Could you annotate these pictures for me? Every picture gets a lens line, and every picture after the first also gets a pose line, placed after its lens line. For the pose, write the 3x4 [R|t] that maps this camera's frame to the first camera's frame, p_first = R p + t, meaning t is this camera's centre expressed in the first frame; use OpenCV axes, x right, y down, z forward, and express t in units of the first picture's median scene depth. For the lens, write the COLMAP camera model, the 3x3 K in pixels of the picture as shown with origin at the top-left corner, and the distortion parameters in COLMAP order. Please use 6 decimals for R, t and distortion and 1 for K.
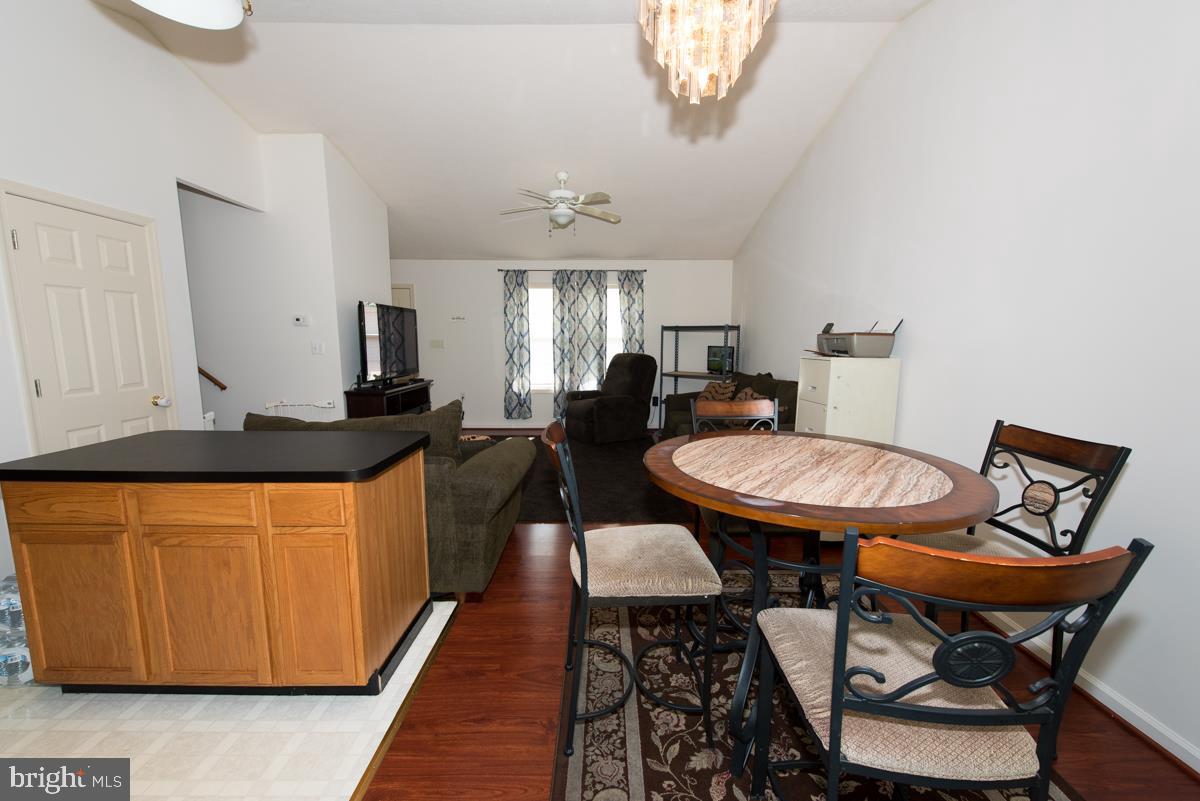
lens RADIAL K [[461.4, 0, 600.2], [0, 461.4, 400.2], [0, 0, 1]] dist [0.010822, -0.002790]
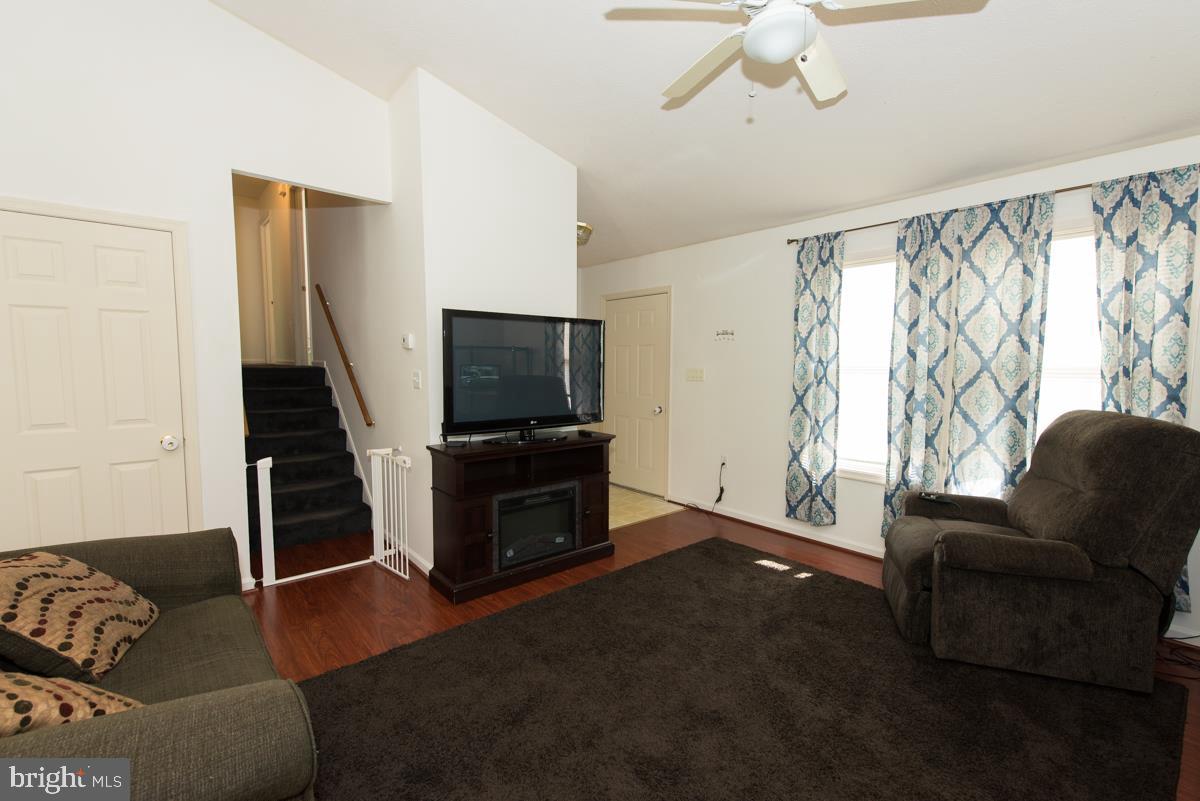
lens RADIAL K [[510.5, 0, 602.5], [0, 510.5, 401.9], [0, 0, 1]] dist [0.001260, -0.001779]
pose [[0.647466, 0.059978, -0.759731, 0.102909], [-0.104625, 0.994455, -0.010656, -0.064654], [0.754879, 0.086386, 0.650150, 0.455674]]
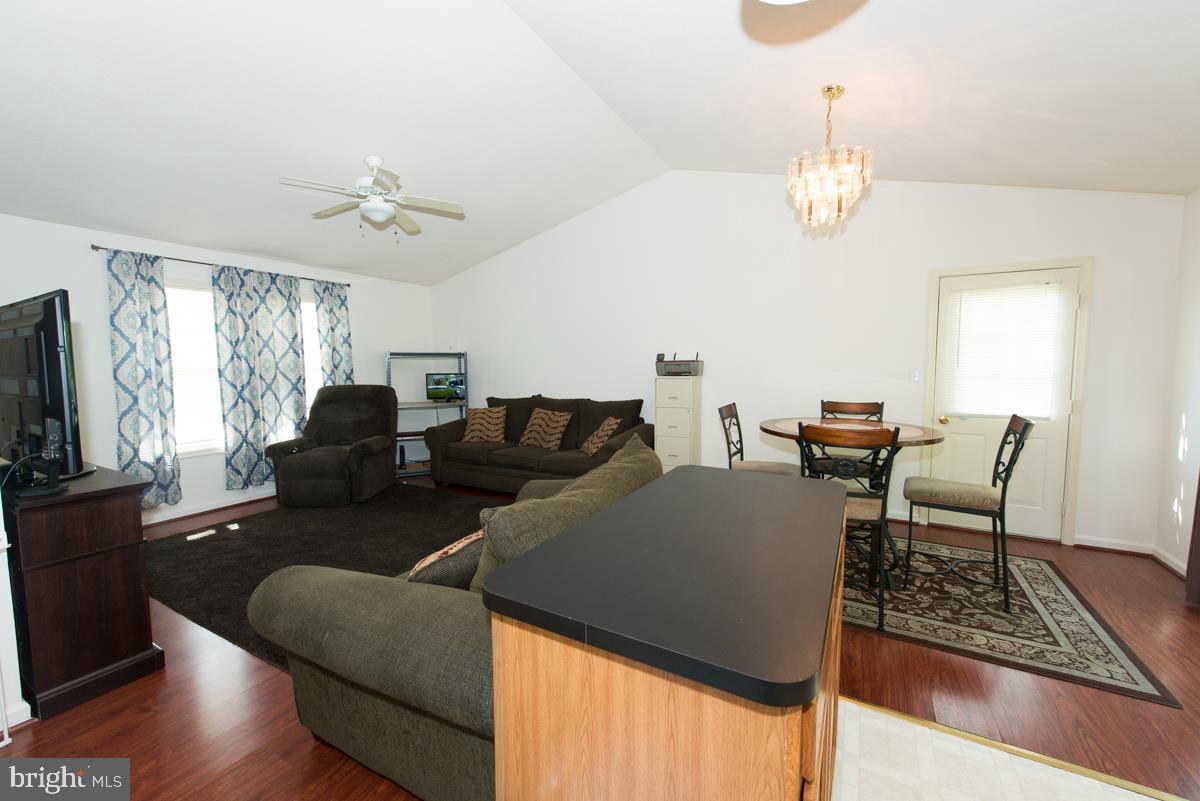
lens RADIAL K [[461.4, 0, 602.1], [0, 461.4, 400.2], [0, 0, 1]] dist [0.010822, -0.002790]
pose [[0.488838, -0.076529, 0.869011, -0.412393], [0.125562, 0.991945, 0.016723, -0.033086], [-0.863291, 0.100940, 0.494509, 0.218150]]
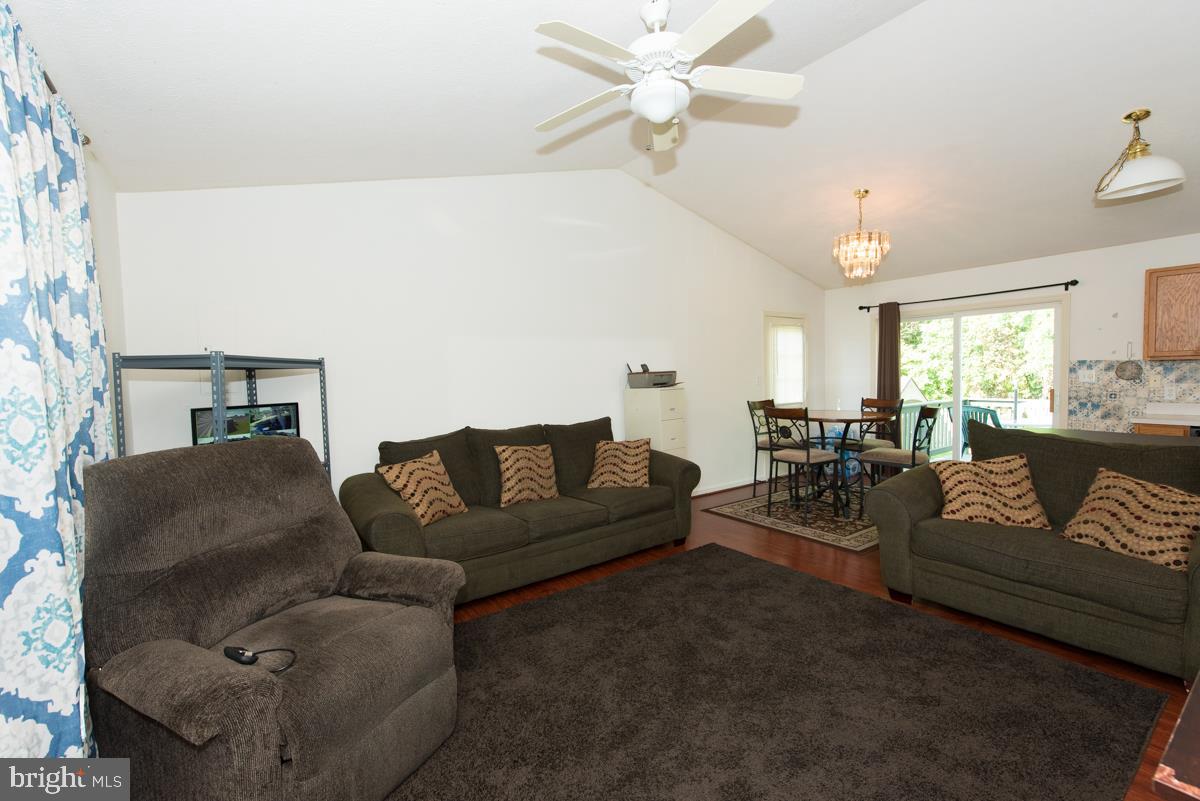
lens RADIAL K [[510.5, 0, 595.1], [0, 510.5, 402.4], [0, 0, 1]] dist [0.001260, -0.001779]
pose [[-0.581310, -0.045710, 0.812397, -0.302547], [0.125849, 0.981356, 0.145268, -0.140010], [-0.803891, 0.186685, -0.564719, 0.950618]]
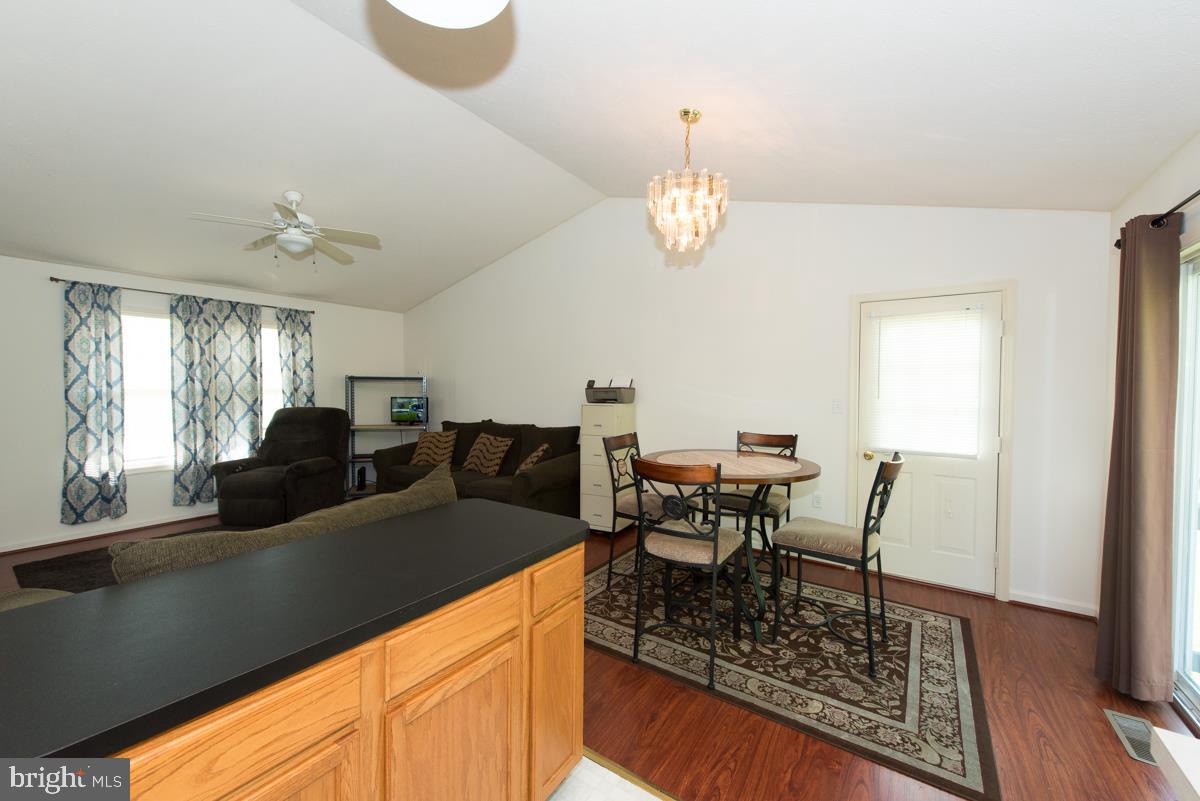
lens RADIAL K [[461.4, 0, 601.1], [0, 461.4, 400.7], [0, 0, 1]] dist [0.010822, -0.002790]
pose [[0.563367, -0.024820, 0.825834, -0.317000], [0.108694, 0.993088, -0.044303, -0.018115], [-0.819025, 0.114722, 0.562171, 0.087173]]
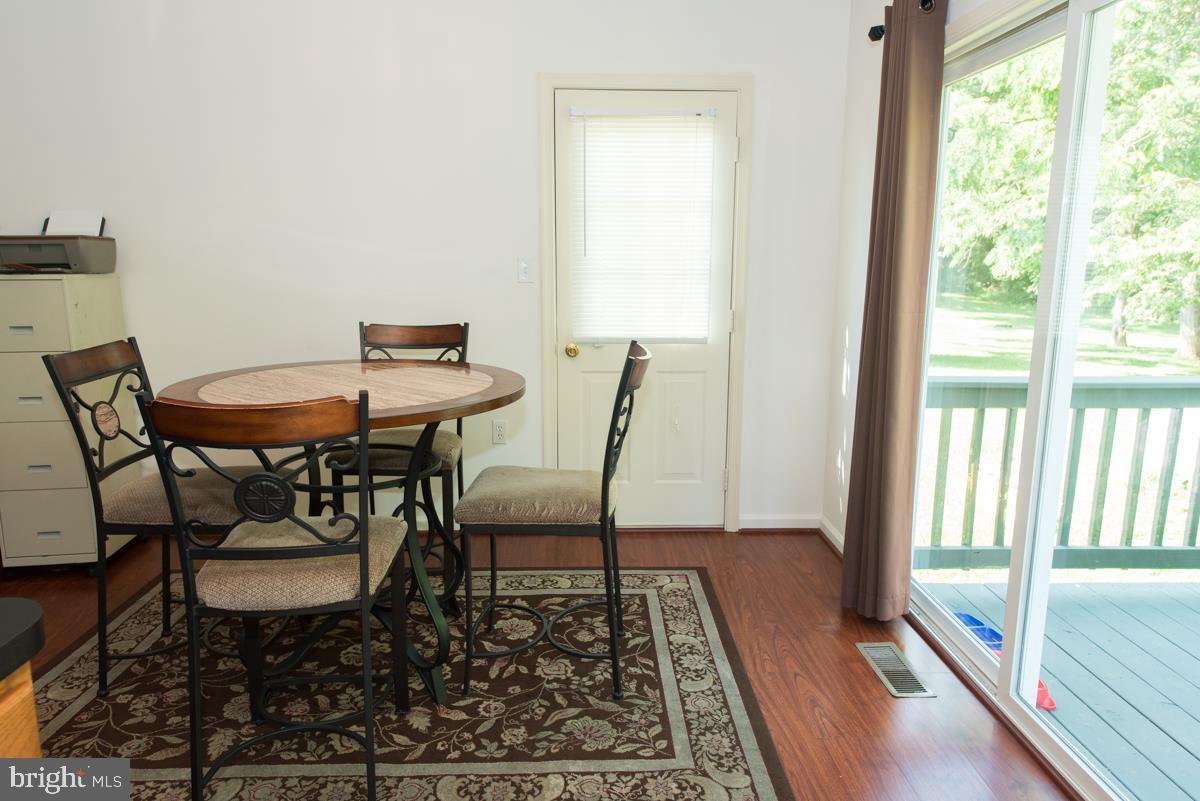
lens RADIAL K [[775.3, 0, 591.4], [0, 775.3, 397.9], [0, 0, 1]] dist [0.031376, -0.017037]
pose [[-0.025517, -0.187403, 0.981952, -0.256918], [0.133028, 0.972899, 0.189132, -0.015469], [-0.990784, 0.135453, 0.000105, 0.131420]]
